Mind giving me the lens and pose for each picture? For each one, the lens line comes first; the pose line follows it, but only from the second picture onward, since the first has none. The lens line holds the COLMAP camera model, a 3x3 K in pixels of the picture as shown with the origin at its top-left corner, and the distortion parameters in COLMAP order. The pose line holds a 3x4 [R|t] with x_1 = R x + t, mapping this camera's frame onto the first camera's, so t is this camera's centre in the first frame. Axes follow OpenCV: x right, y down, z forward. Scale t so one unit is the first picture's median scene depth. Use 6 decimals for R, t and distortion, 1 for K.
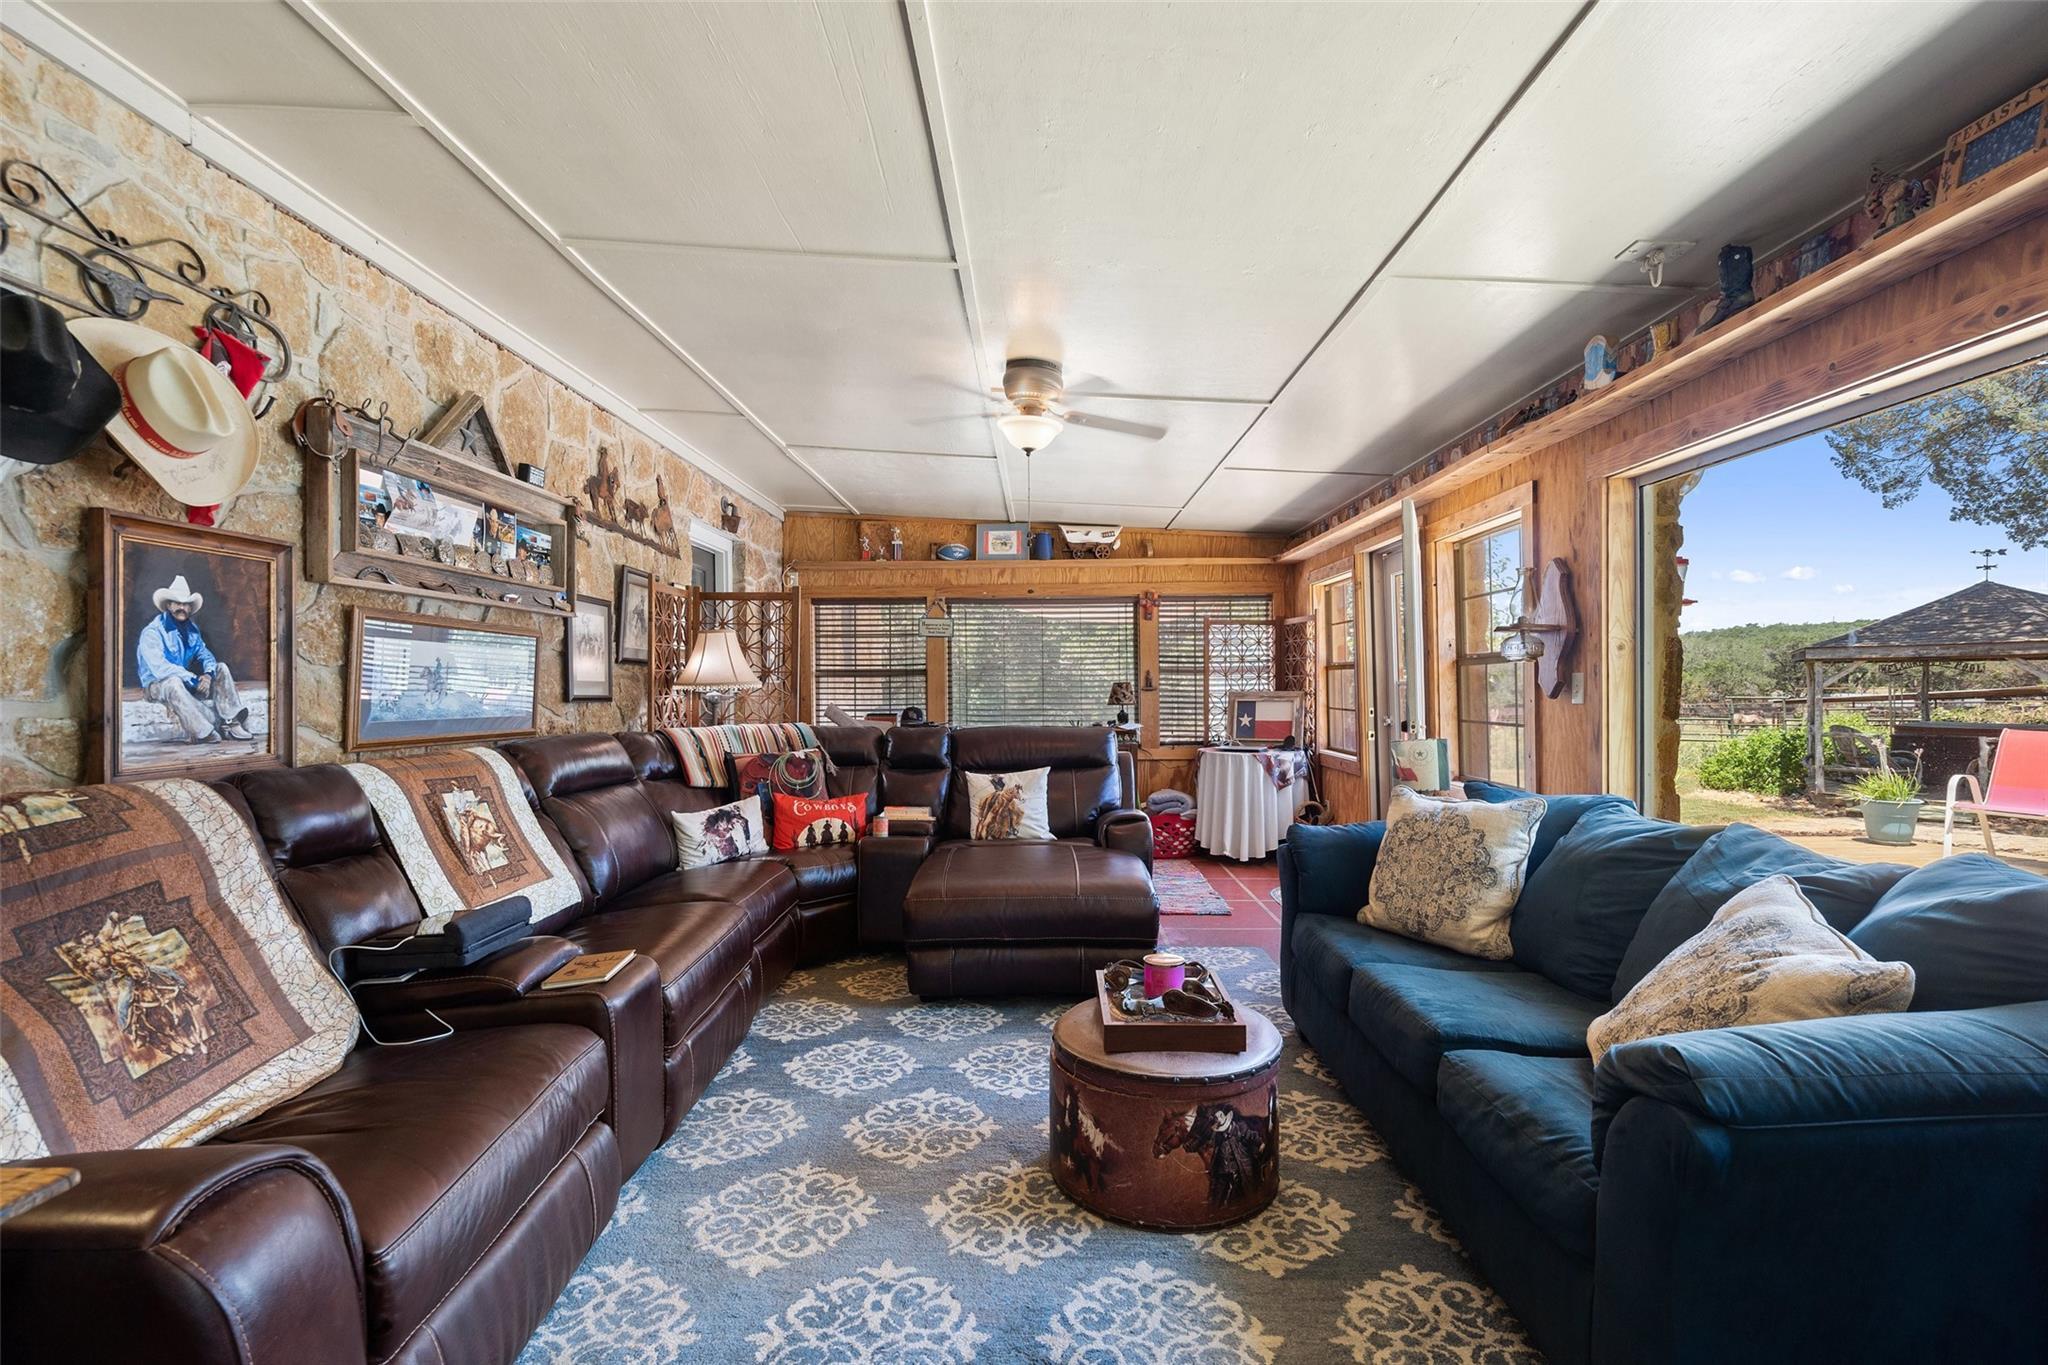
lens RADIAL K [[945.2, 0, 1024.0], [0, 945.2, 682.5], [0, 0, 1]] dist [-0.000589, 0.000911]
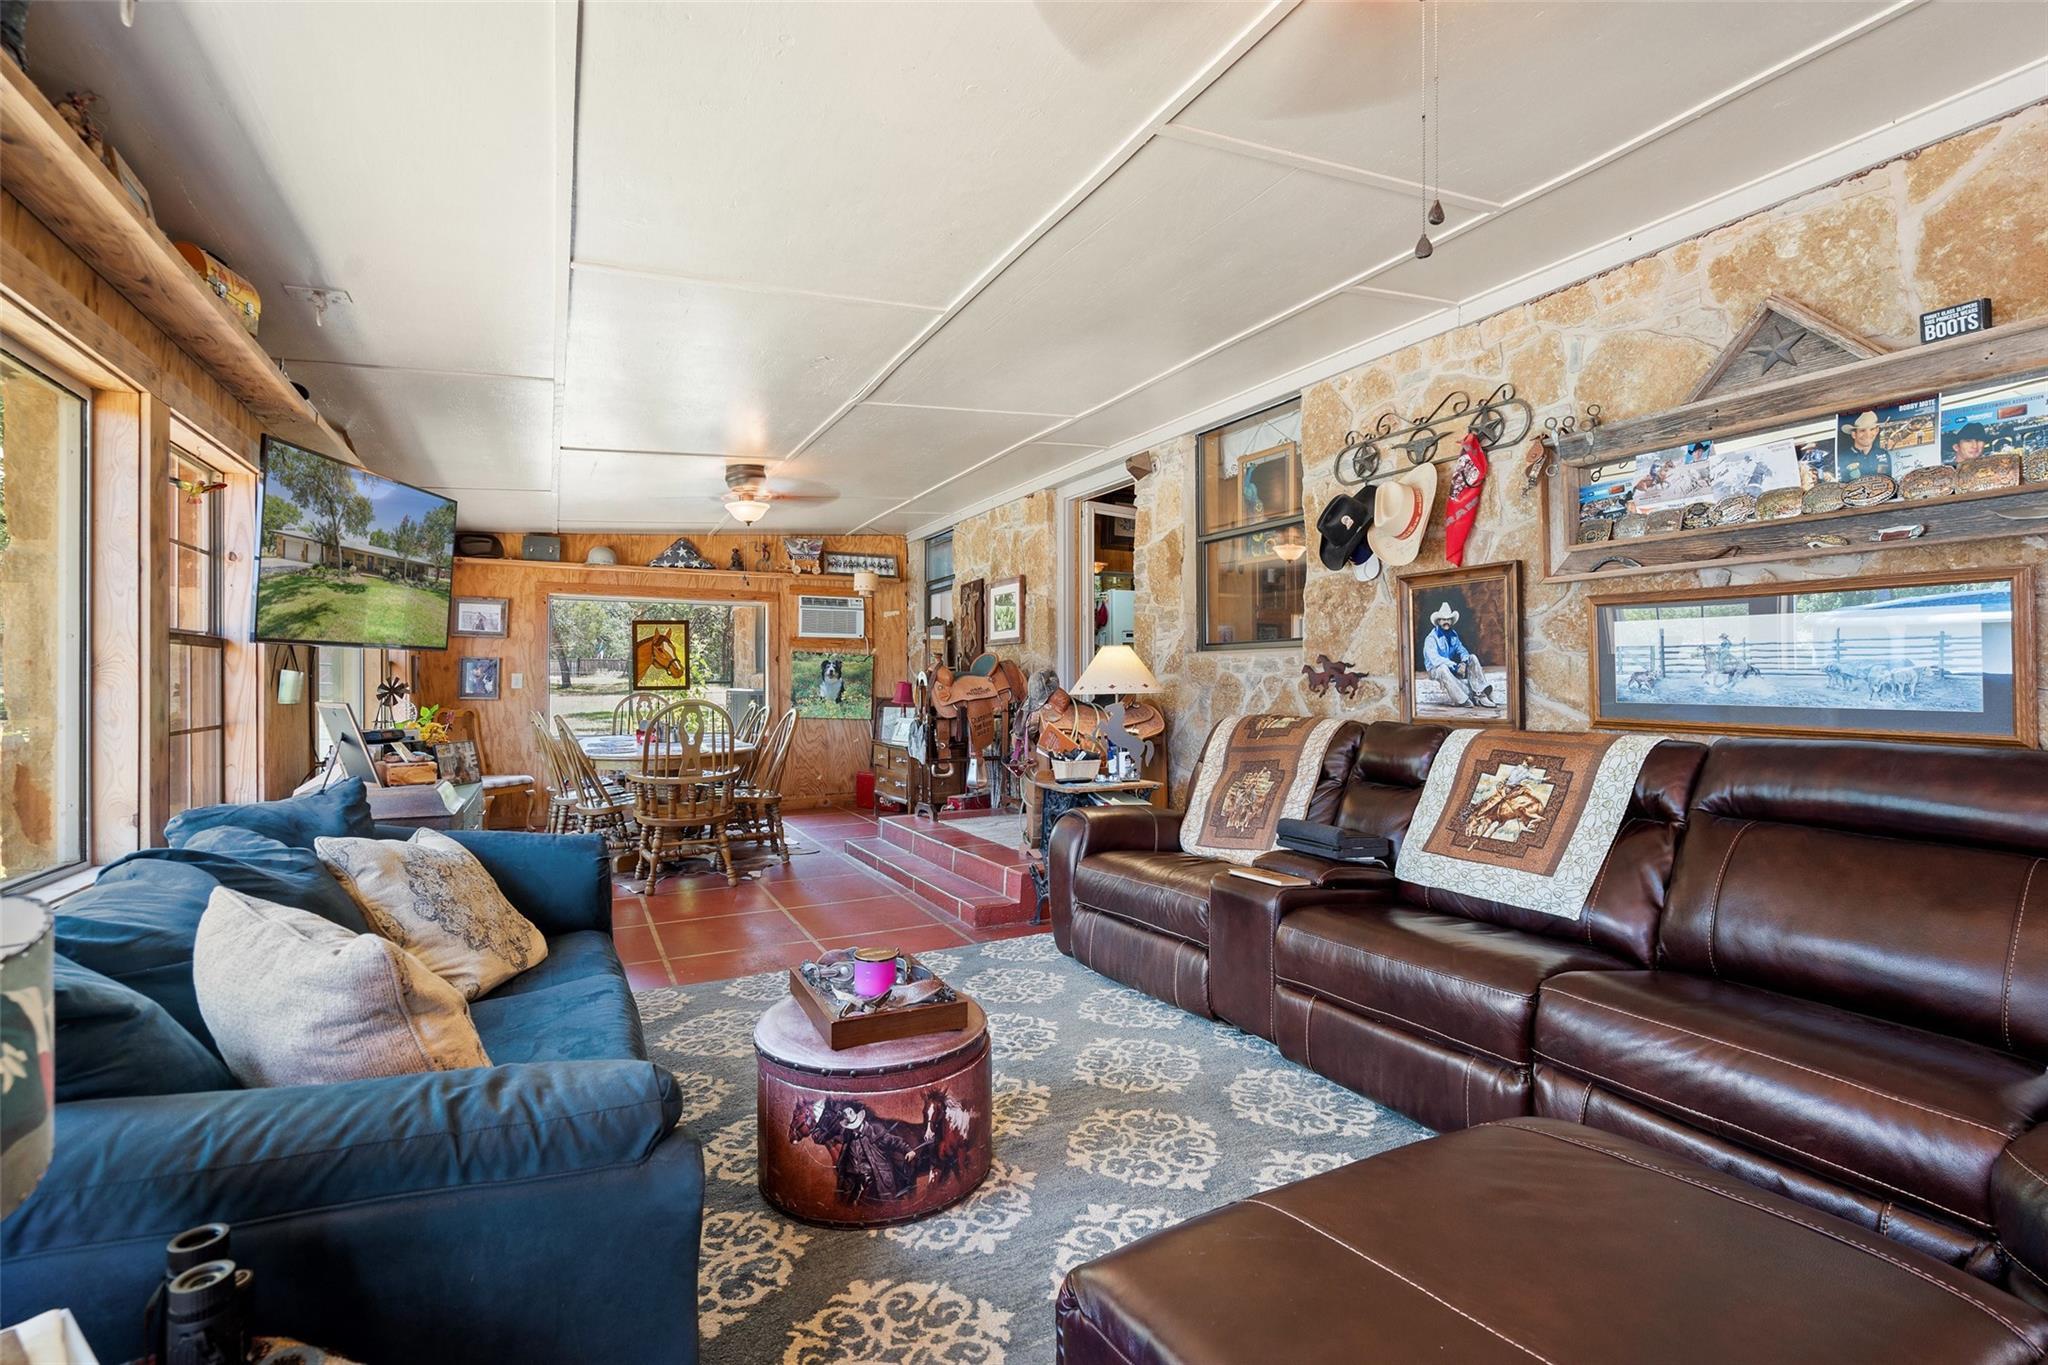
lens RADIAL K [[945.2, 0, 1024.0], [0, 945.2, 682.5], [0, 0, 1]] dist [-0.000589, 0.000911]
pose [[-0.885118, 0.007330, -0.465308, 0.247058], [0.007735, 0.999970, 0.001039, 0.008522], [0.465302, -0.002679, -0.885148, 1.032694]]
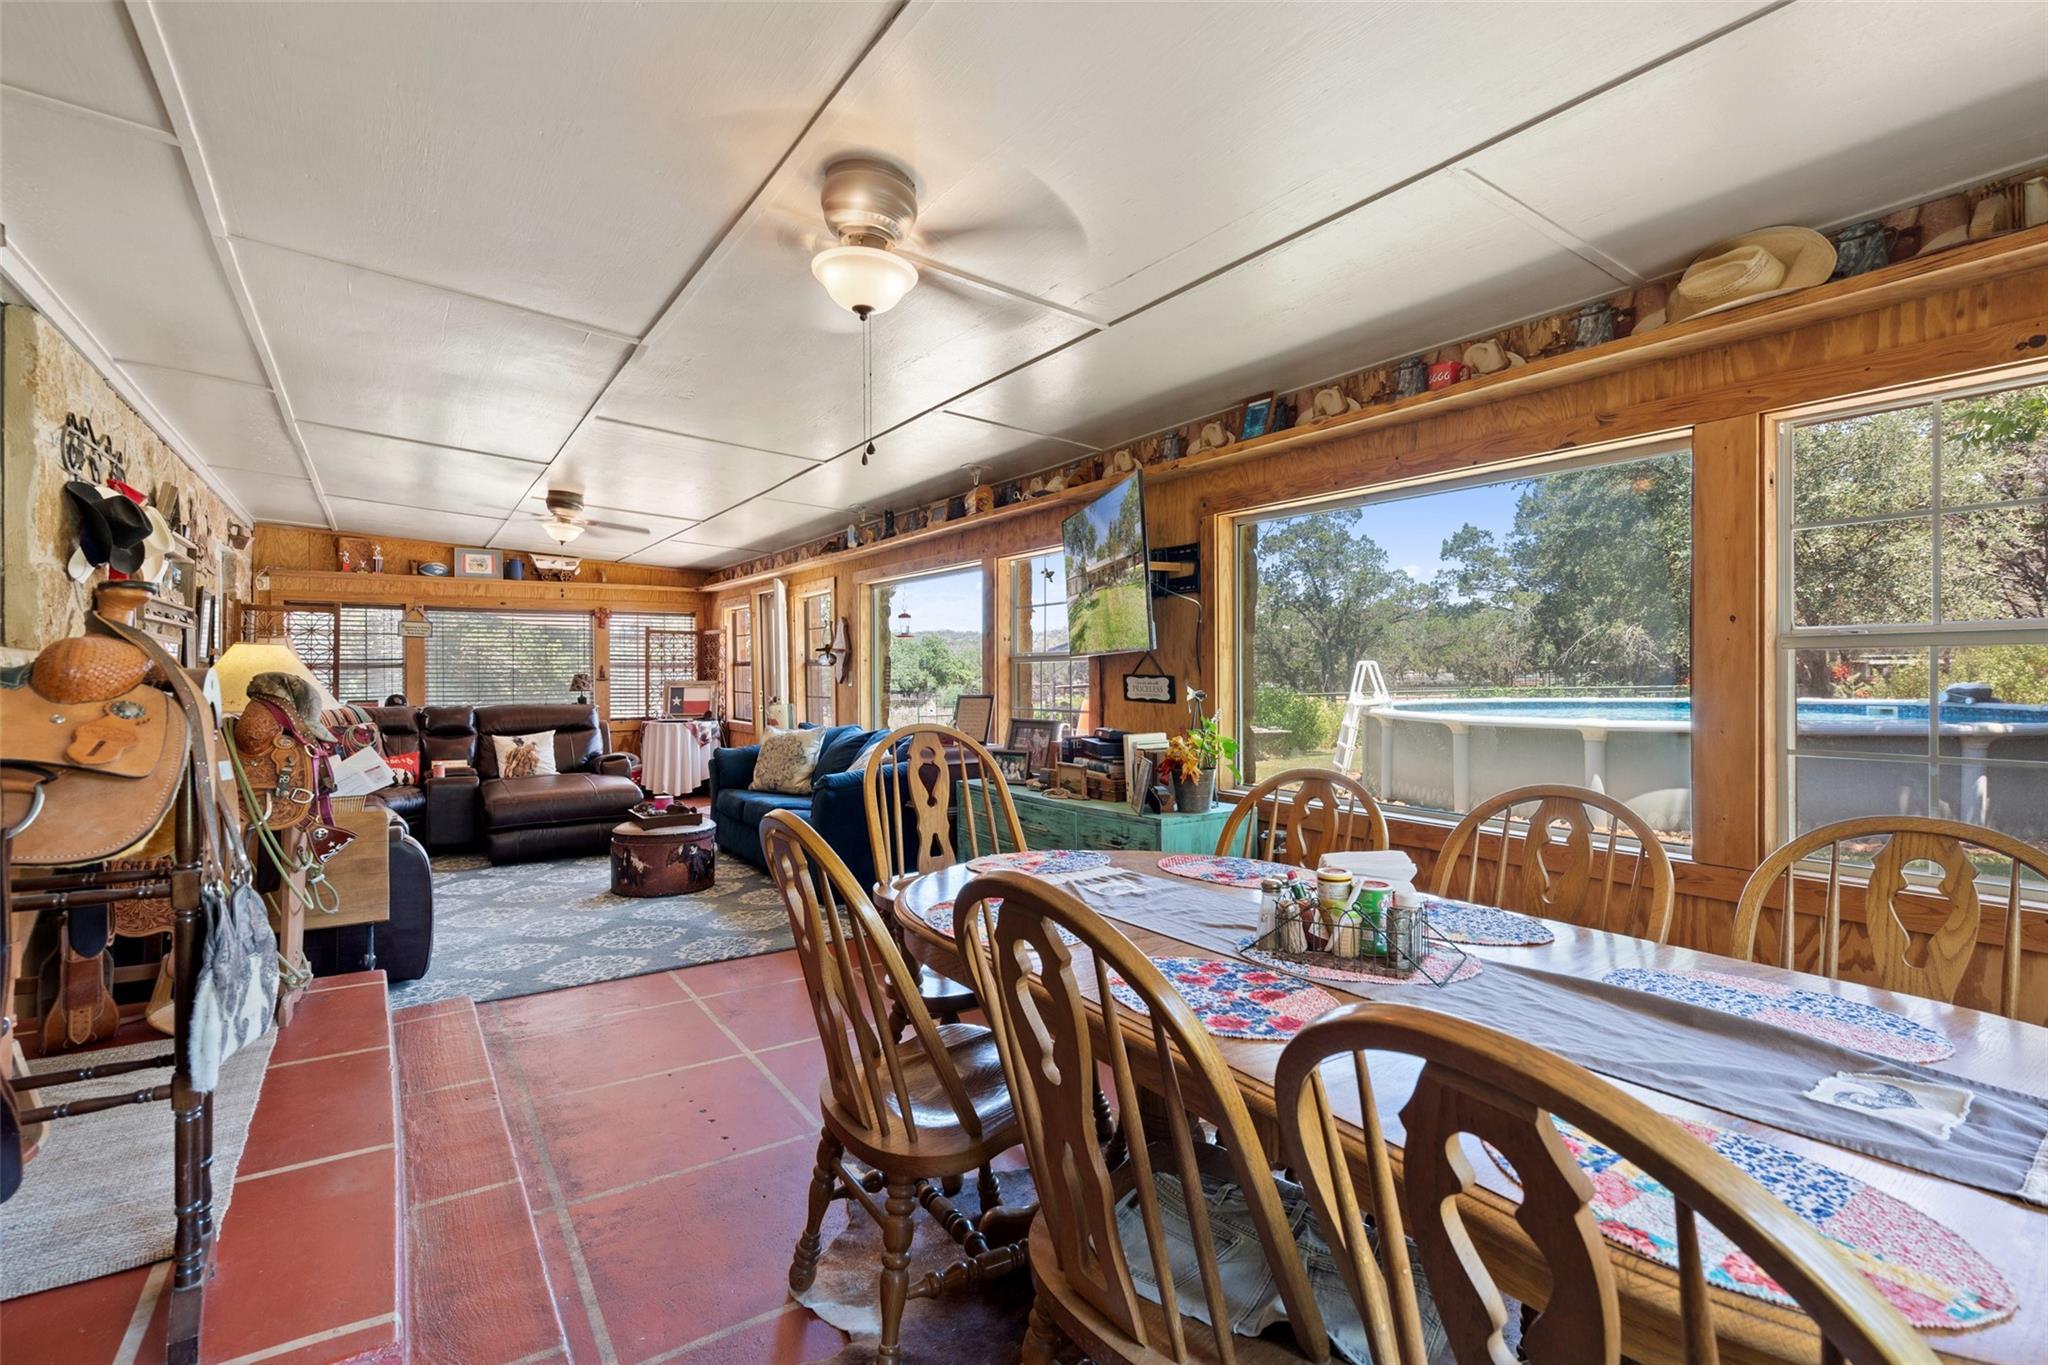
lens RADIAL K [[945.2, 0, 1024.0], [0, 945.2, 682.5], [0, 0, 1]] dist [-0.000589, 0.000911]
pose [[0.819910, -0.003678, 0.572480, -0.231547], [-0.003178, 0.999935, 0.010975, -0.008158], [-0.572483, -0.010818, 0.819845, -0.715077]]
